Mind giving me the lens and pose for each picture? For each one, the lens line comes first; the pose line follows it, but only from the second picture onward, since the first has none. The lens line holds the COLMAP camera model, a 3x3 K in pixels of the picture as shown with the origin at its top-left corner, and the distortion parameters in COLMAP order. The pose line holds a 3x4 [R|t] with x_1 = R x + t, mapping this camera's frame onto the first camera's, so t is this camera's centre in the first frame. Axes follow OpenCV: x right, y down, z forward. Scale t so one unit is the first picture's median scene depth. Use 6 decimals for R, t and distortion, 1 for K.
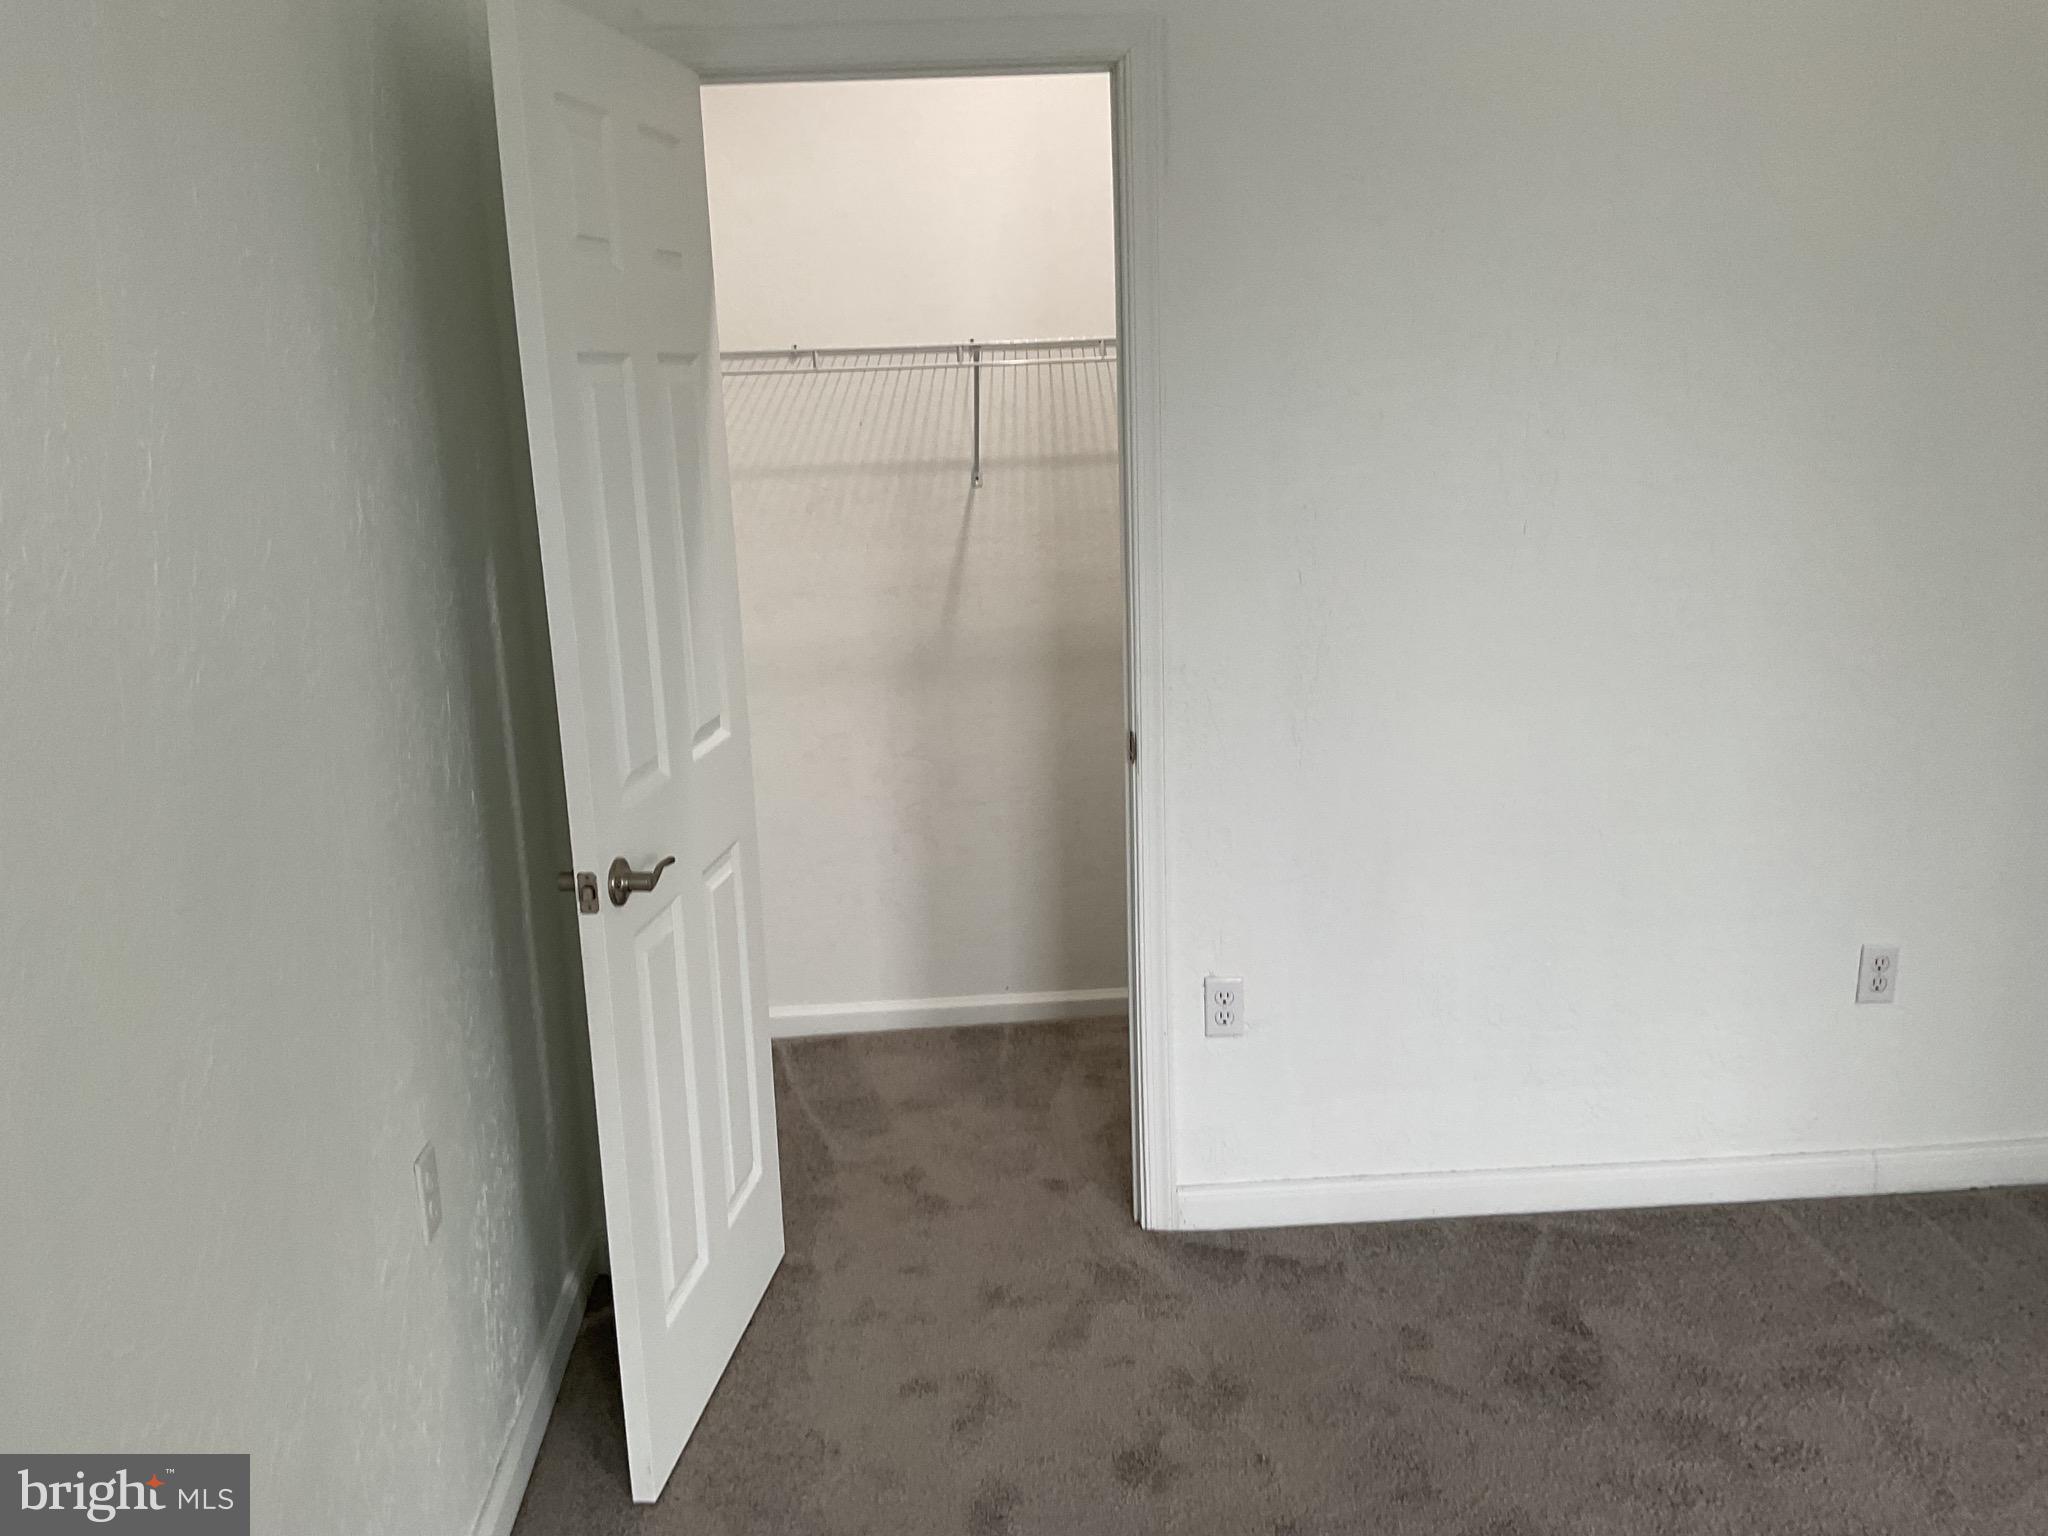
lens RADIAL K [[1703.1, 0, 1028.4], [0, 1703.1, 765.4], [0, 0, 1]] dist [0.081085, -0.132247]
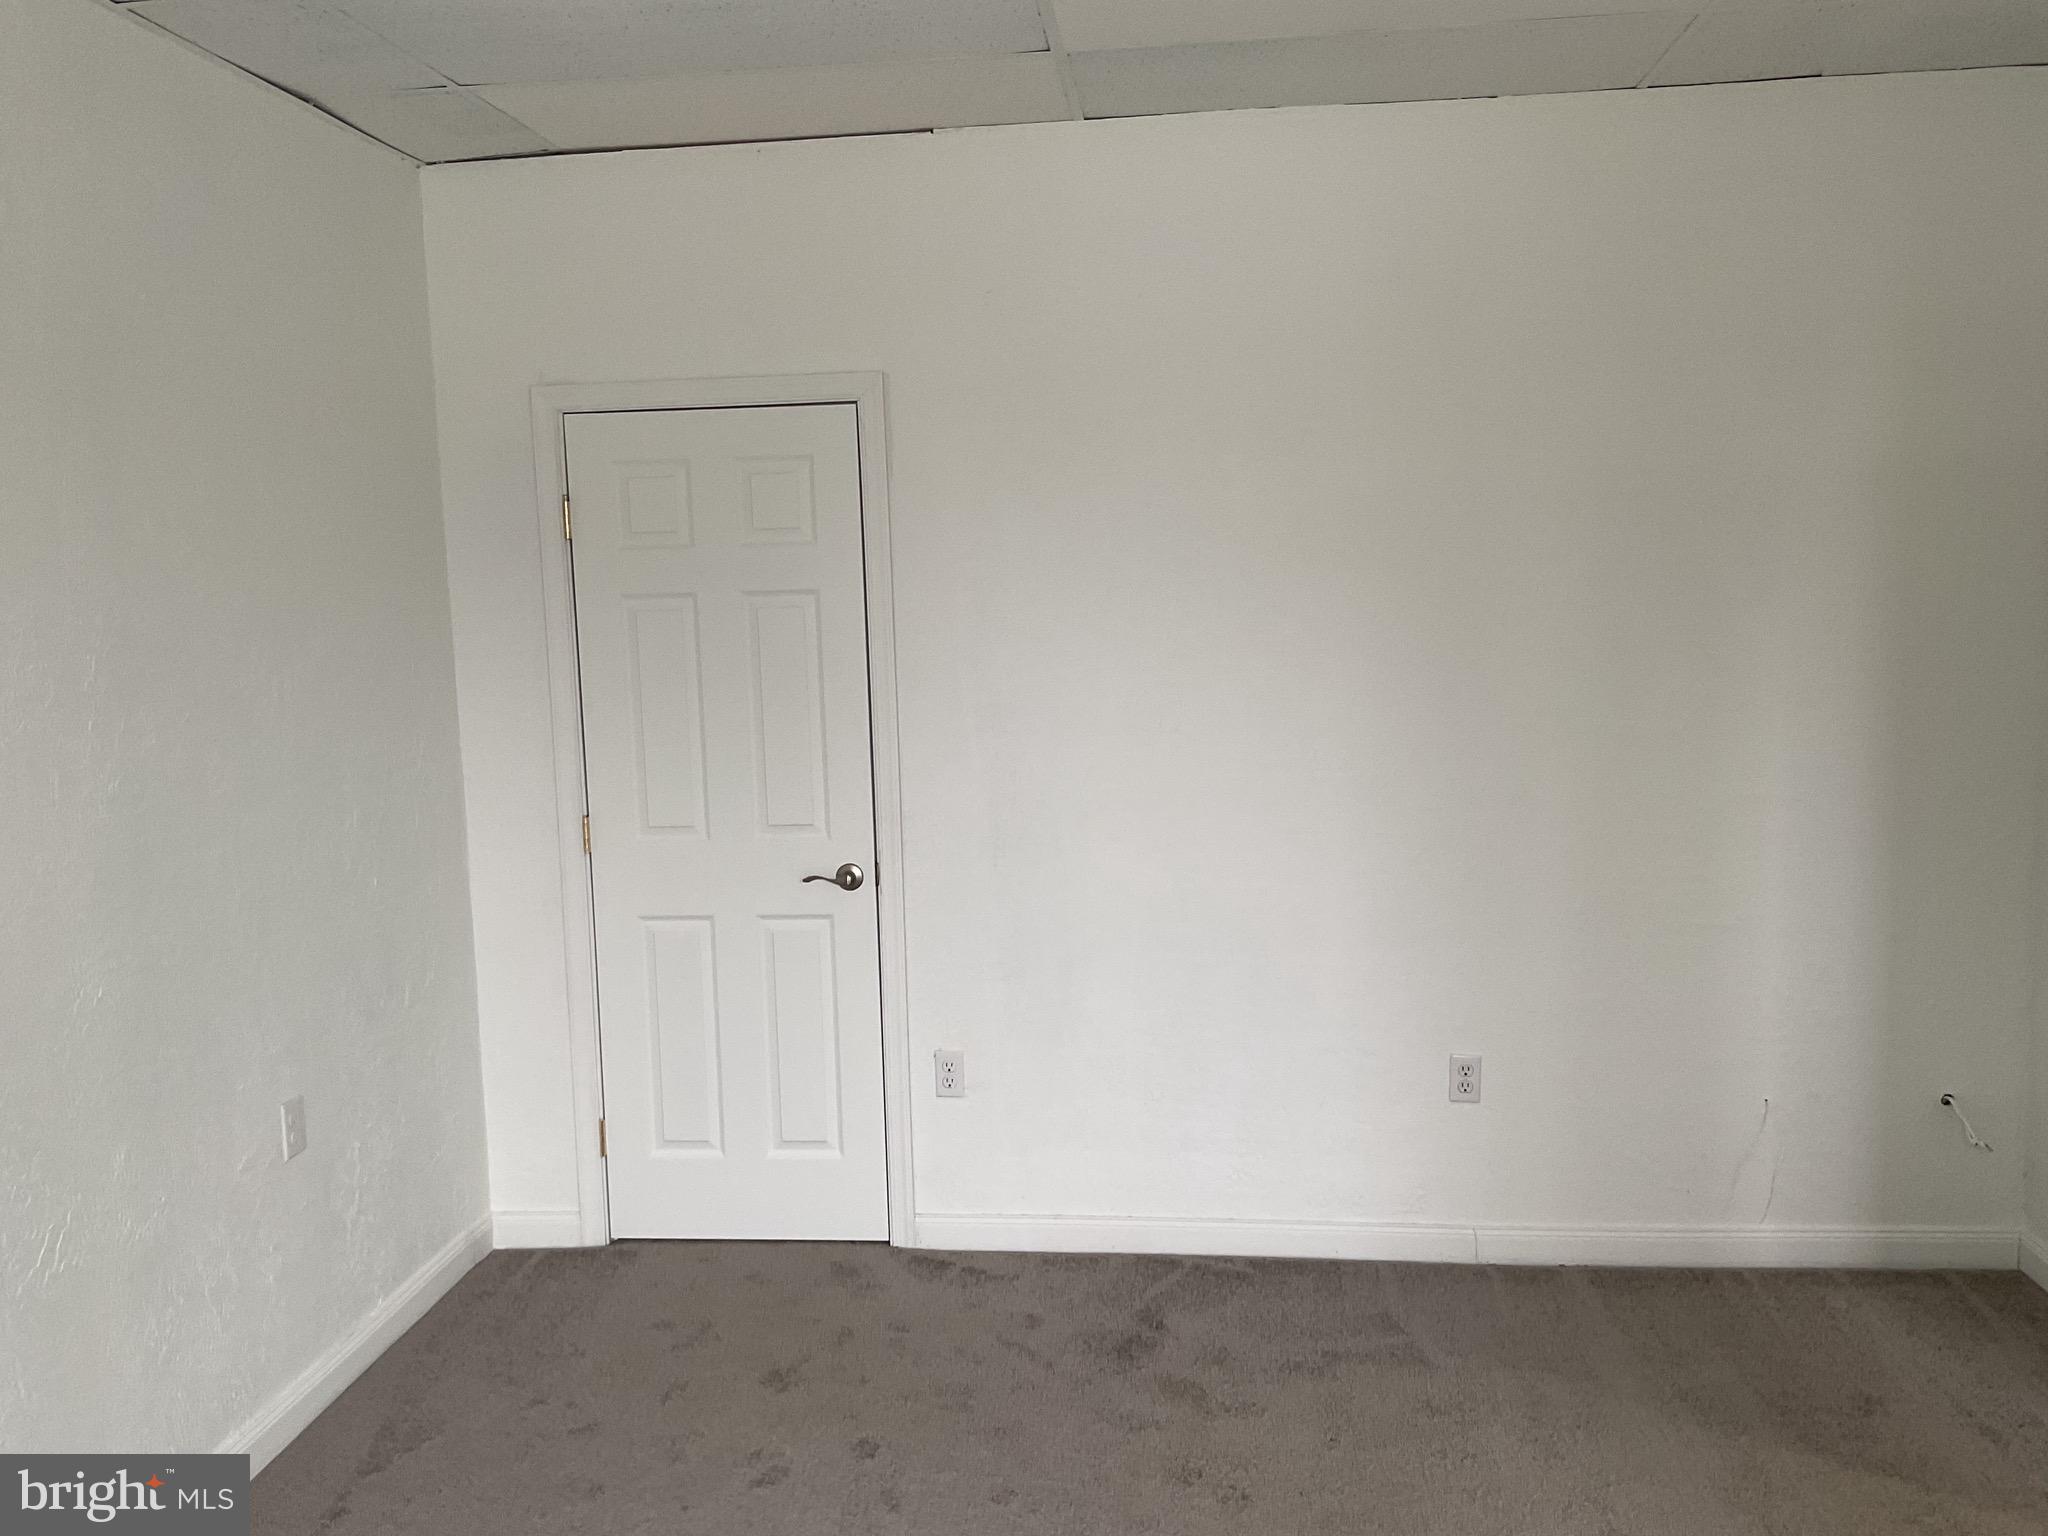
lens RADIAL K [[1703.1, 0, 1017.4], [0, 1703.1, 765.7], [0, 0, 1]] dist [0.081085, -0.132247]
pose [[0.984354, 0.026026, -0.174270, 0.390579], [-0.045195, 0.993237, -0.106950, 0.043750], [0.170308, 0.113153, 0.978873, -0.312157]]
